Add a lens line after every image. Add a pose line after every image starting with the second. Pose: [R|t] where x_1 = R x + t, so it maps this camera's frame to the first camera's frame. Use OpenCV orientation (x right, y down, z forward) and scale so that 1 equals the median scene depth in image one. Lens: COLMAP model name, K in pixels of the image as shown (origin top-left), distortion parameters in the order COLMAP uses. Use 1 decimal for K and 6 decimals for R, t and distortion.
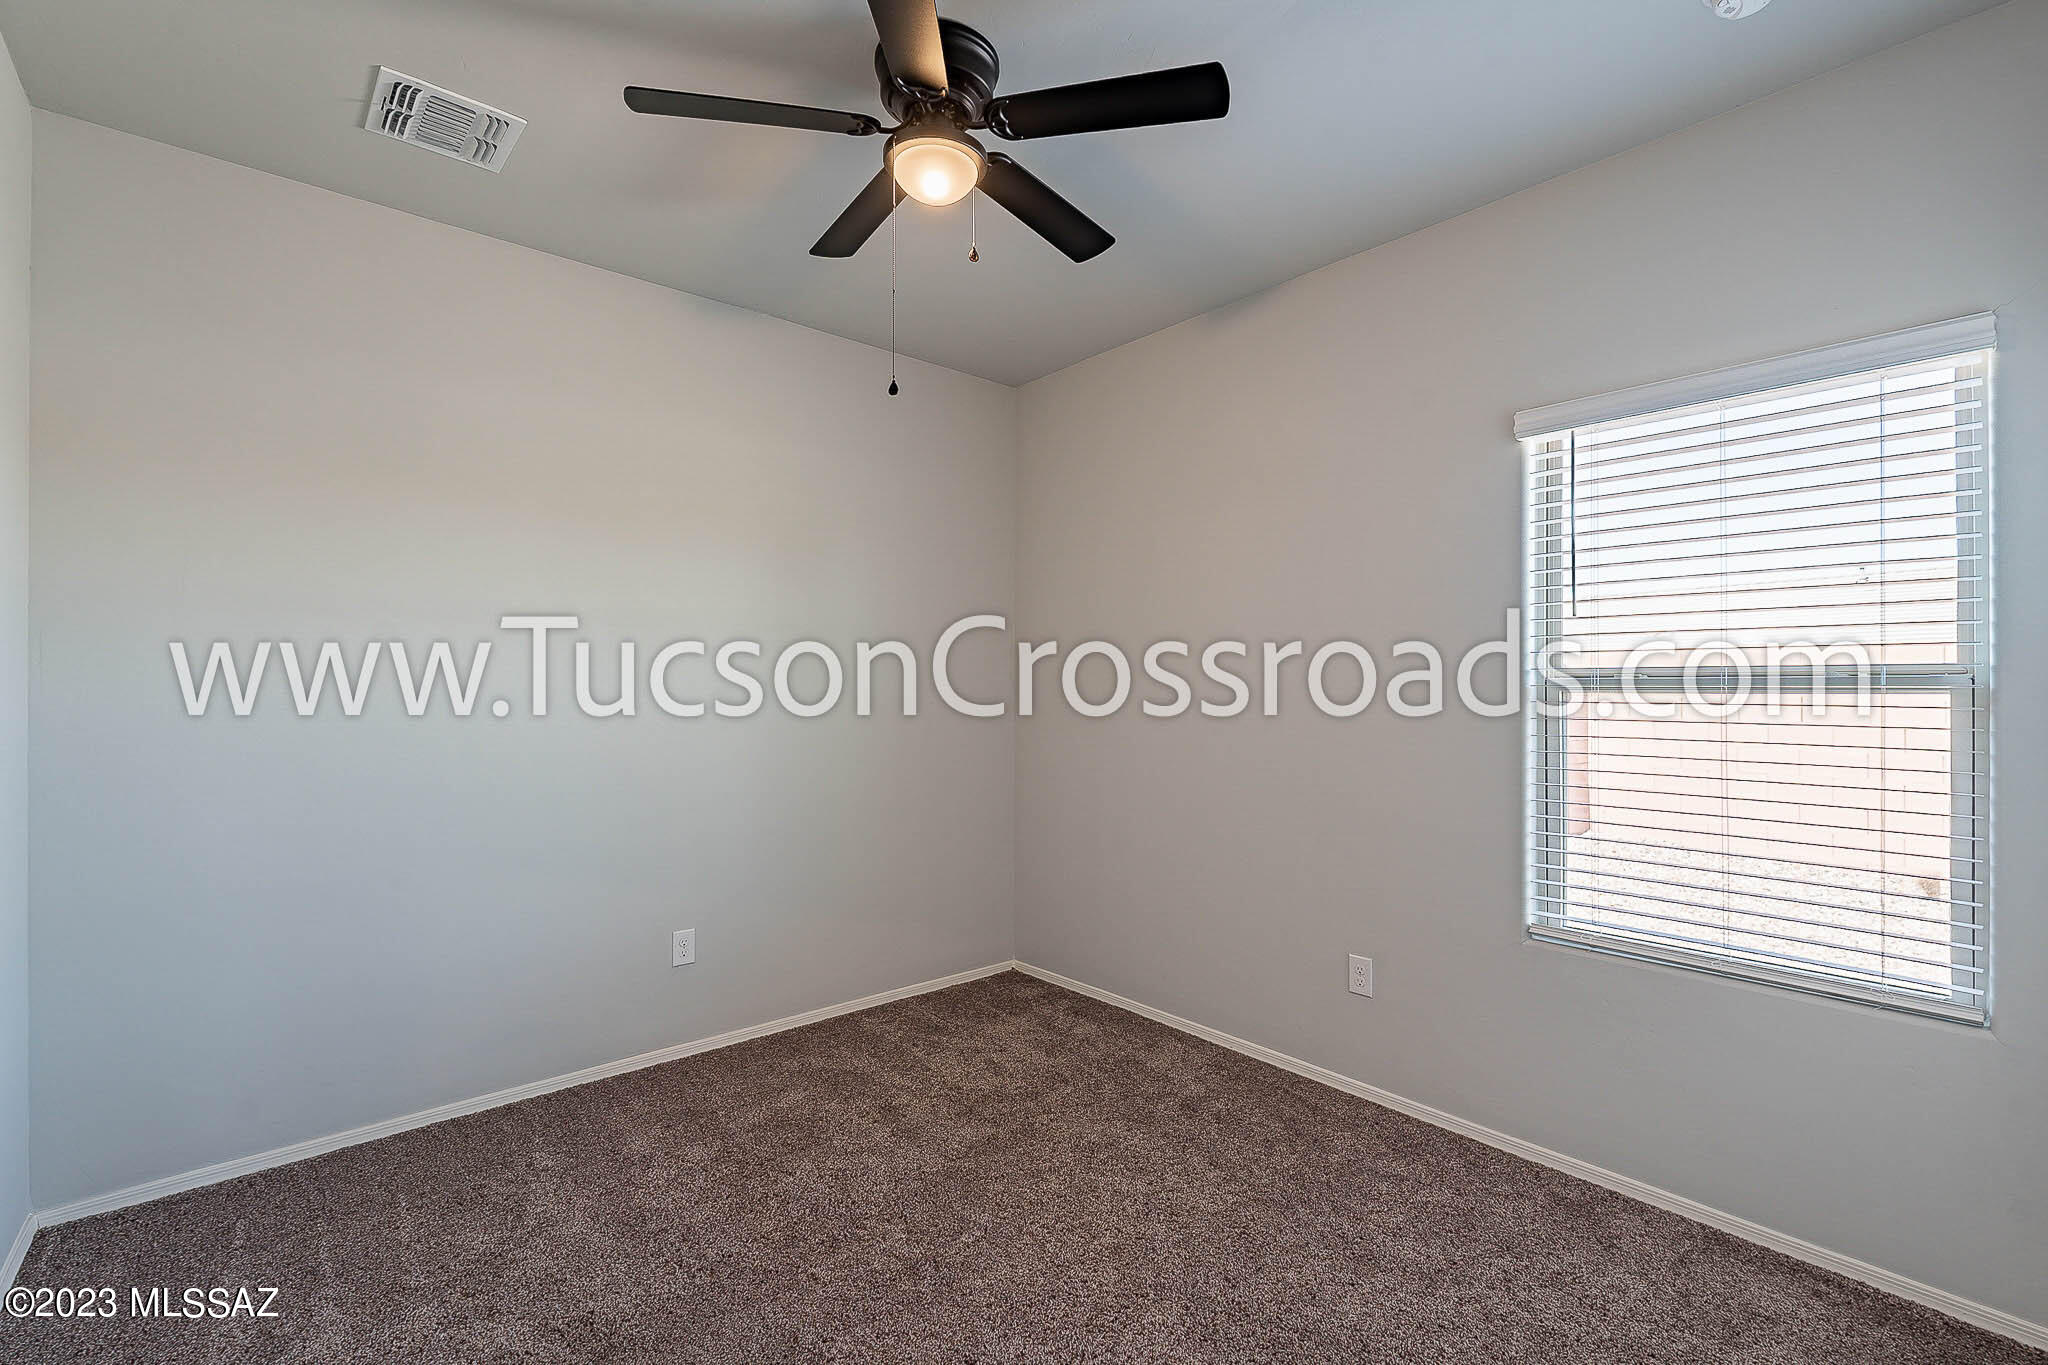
lens RADIAL K [[894.5, 0, 1022.7], [0, 894.5, 687.4], [0, 0, 1]] dist [-0.001830, -0.000219]
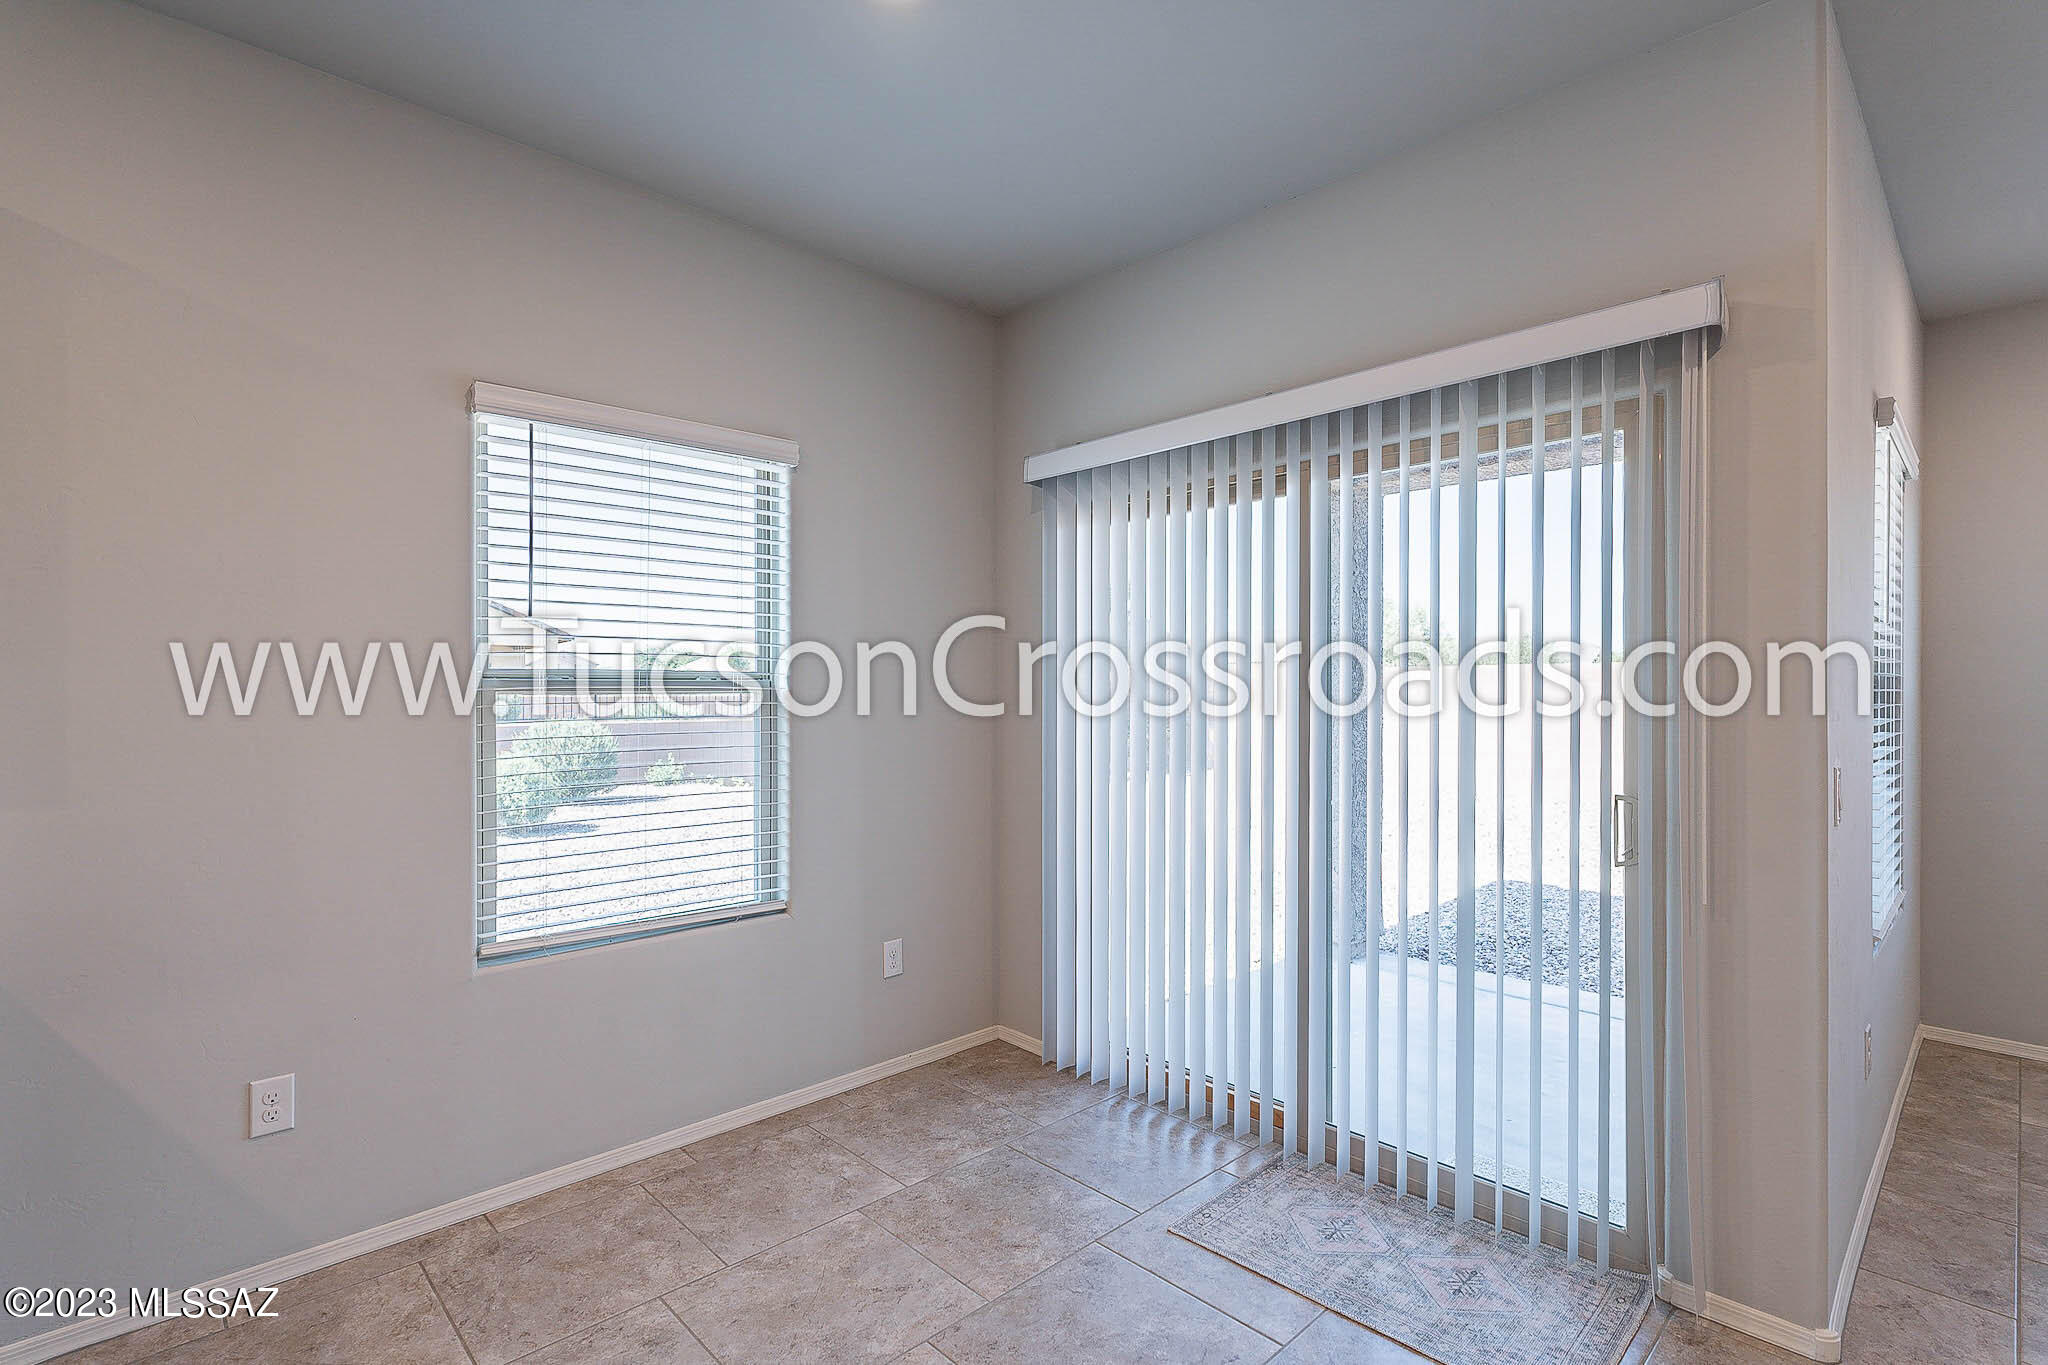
lens RADIAL K [[947.0, 0, 1025.6], [0, 947.0, 687.6], [0, 0, 1]] dist [-0.002379, -0.000355]
pose [[-0.022461, -0.001643, 0.999746, -0.410934], [0.006437, 0.999978, 0.001788, 0.000613], [-0.999727, 0.006475, -0.022449, 0.476025]]
